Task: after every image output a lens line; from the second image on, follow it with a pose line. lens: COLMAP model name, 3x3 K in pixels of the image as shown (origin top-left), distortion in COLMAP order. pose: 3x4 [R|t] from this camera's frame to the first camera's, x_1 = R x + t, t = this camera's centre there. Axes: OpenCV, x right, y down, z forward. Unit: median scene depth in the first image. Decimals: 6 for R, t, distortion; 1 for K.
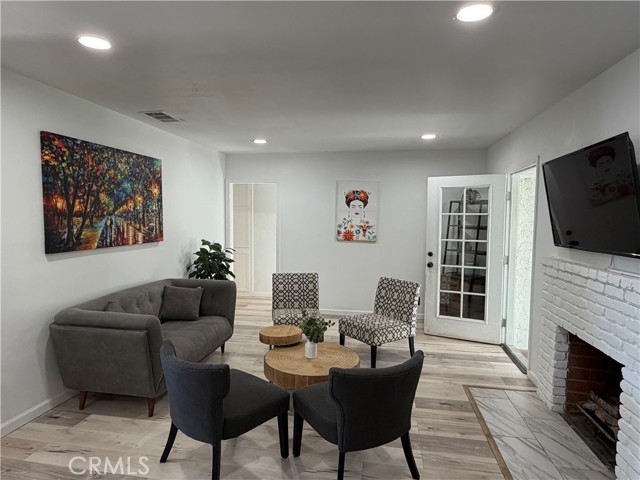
lens RADIAL K [[391.0, 0, 319.3], [0, 391.0, 240.2], [0, 0, 1]] dist [-0.000262, 0.000021]
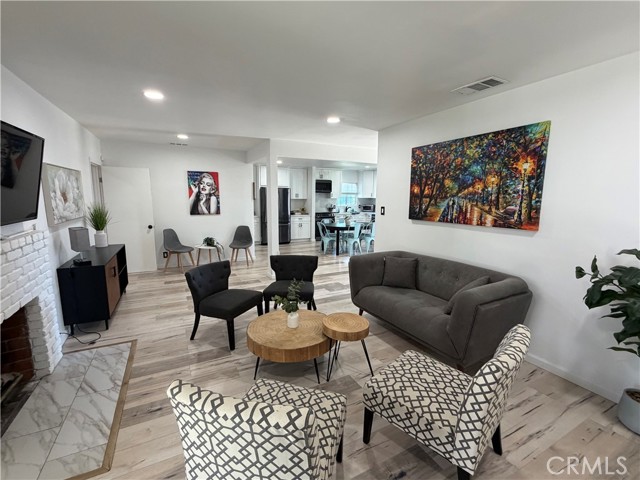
lens RADIAL K [[285.6, 0, 319.9], [0, 285.6, 241.1], [0, 0, 1]] dist [0.000562, -0.000092]
pose [[-0.795847, 0.080589, -0.600111, 0.326923], [-0.049177, 0.979226, 0.196717, -0.080220], [0.603498, 0.186069, -0.775351, 1.405380]]
